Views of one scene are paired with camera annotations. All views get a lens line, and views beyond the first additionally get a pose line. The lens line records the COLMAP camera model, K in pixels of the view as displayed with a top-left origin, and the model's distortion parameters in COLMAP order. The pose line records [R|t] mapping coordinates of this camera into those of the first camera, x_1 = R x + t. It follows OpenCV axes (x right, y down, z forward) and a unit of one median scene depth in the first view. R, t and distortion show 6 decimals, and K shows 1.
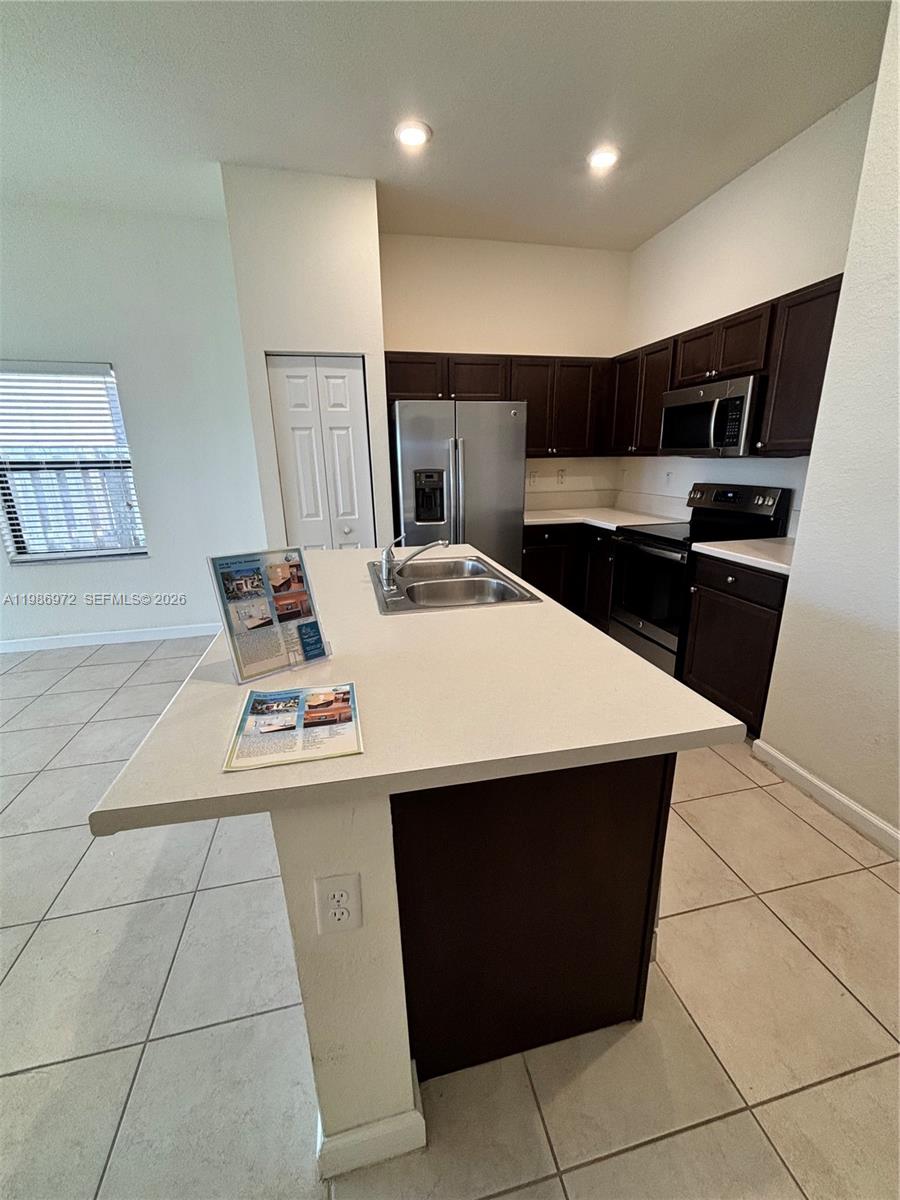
lens RADIAL K [[484.3, 0, 448.5], [0, 484.3, 602.2], [0, 0, 1]] dist [-0.004048, 0.001042]
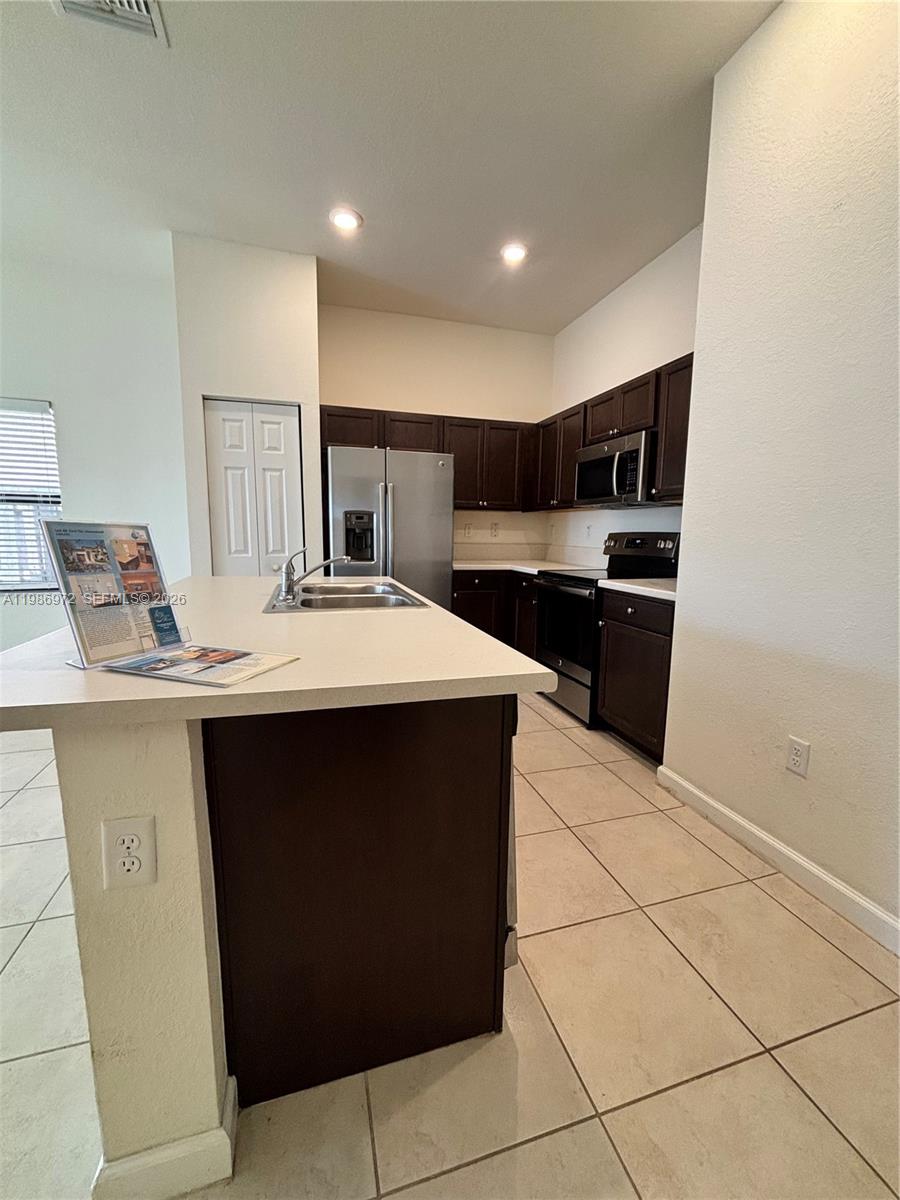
lens RADIAL K [[484.3, 0, 452.3], [0, 484.3, 602.5], [0, 0, 1]] dist [-0.004048, 0.001042]
pose [[0.996733, 0.019949, 0.078261, 0.084903], [-0.008665, 0.989835, -0.141957, 0.067968], [-0.080297, 0.140815, 0.986774, -0.015233]]
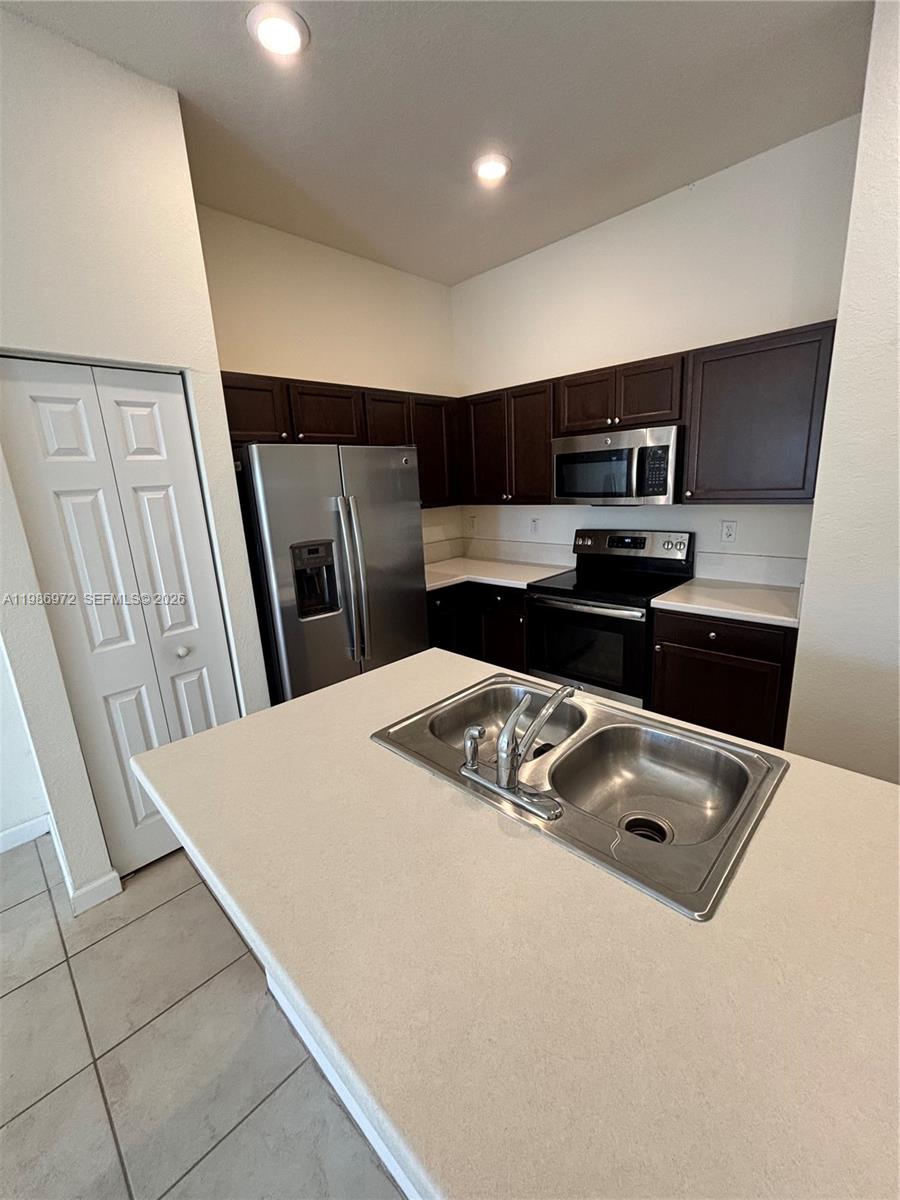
lens RADIAL K [[484.3, 0, 448.2], [0, 484.3, 598.9], [0, 0, 1]] dist [-0.004048, 0.001042]
pose [[0.843291, -0.154574, 0.514749, -0.251655], [0.190575, 0.981517, -0.017471, -0.151568], [-0.502535, 0.112831, 0.857163, 0.335714]]
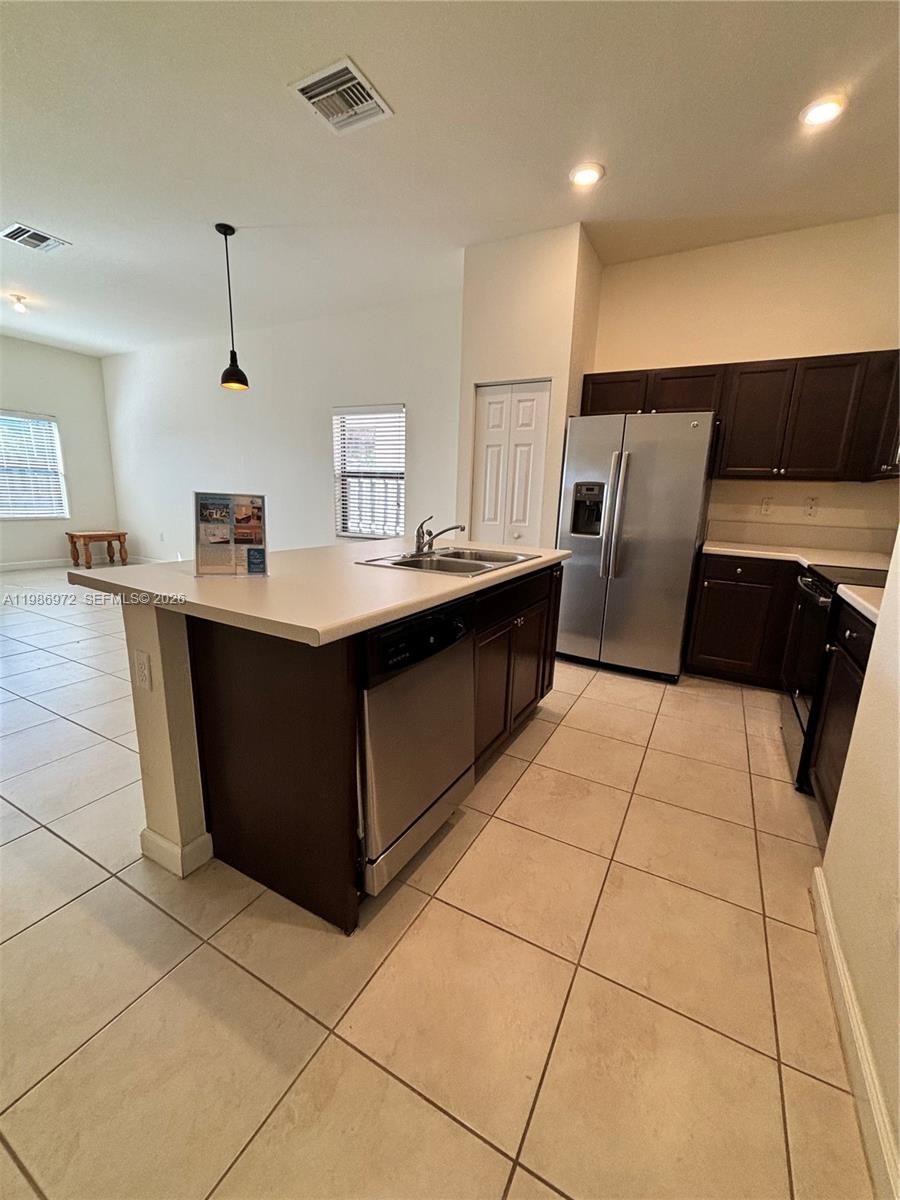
lens RADIAL K [[484.3, 0, 452.2], [0, 484.3, 602.5], [0, 0, 1]] dist [-0.004048, 0.001042]
pose [[0.751363, 0.184822, -0.633478, 0.446291], [-0.230497, 0.973016, 0.010494, 0.025693], [0.618325, 0.138130, 0.773689, 0.076457]]
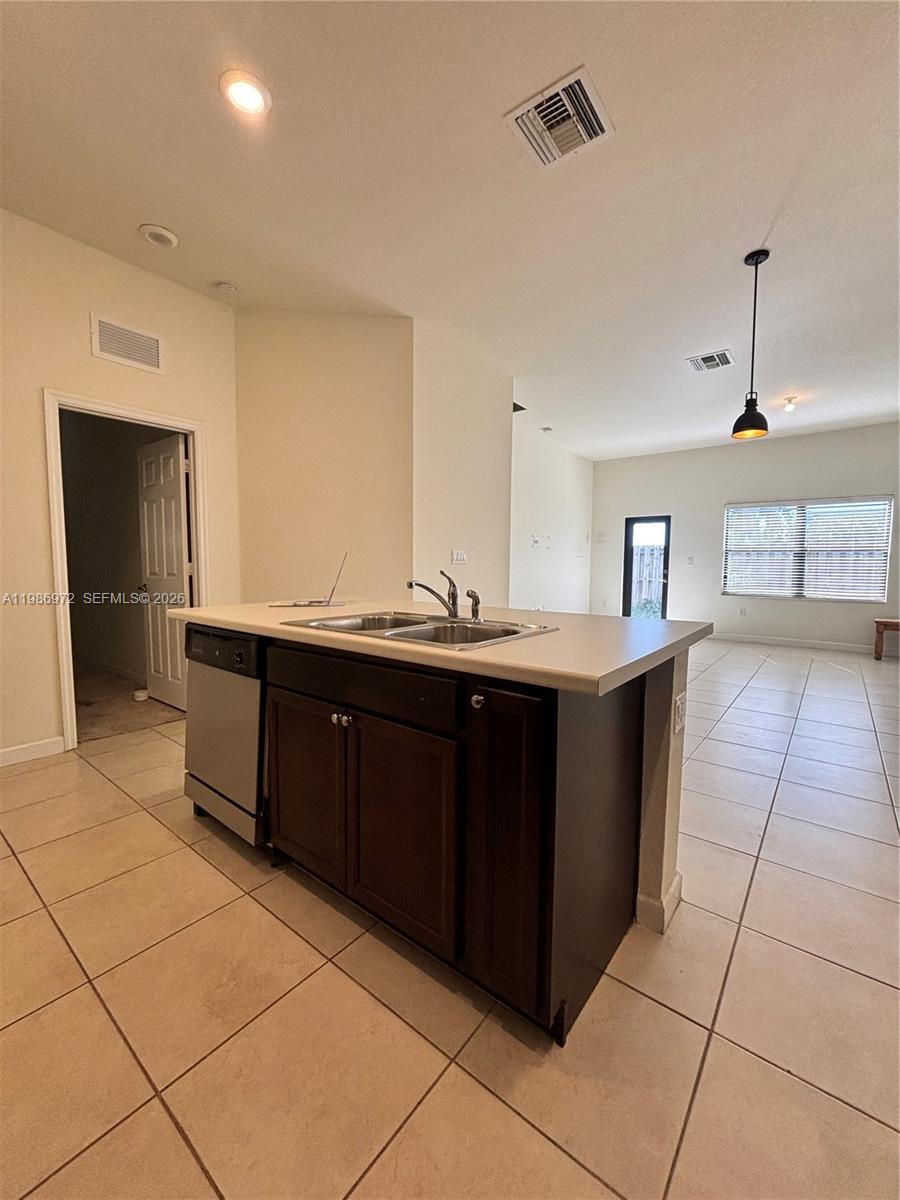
lens RADIAL K [[484.3, 0, 450.5], [0, 484.3, 602.0], [0, 0, 1]] dist [-0.004048, 0.001042]
pose [[-0.777842, 0.058838, -0.625700, 0.290040], [-0.171521, 0.937935, 0.301426, -0.224515], [0.604601, 0.341783, -0.719474, 1.028503]]
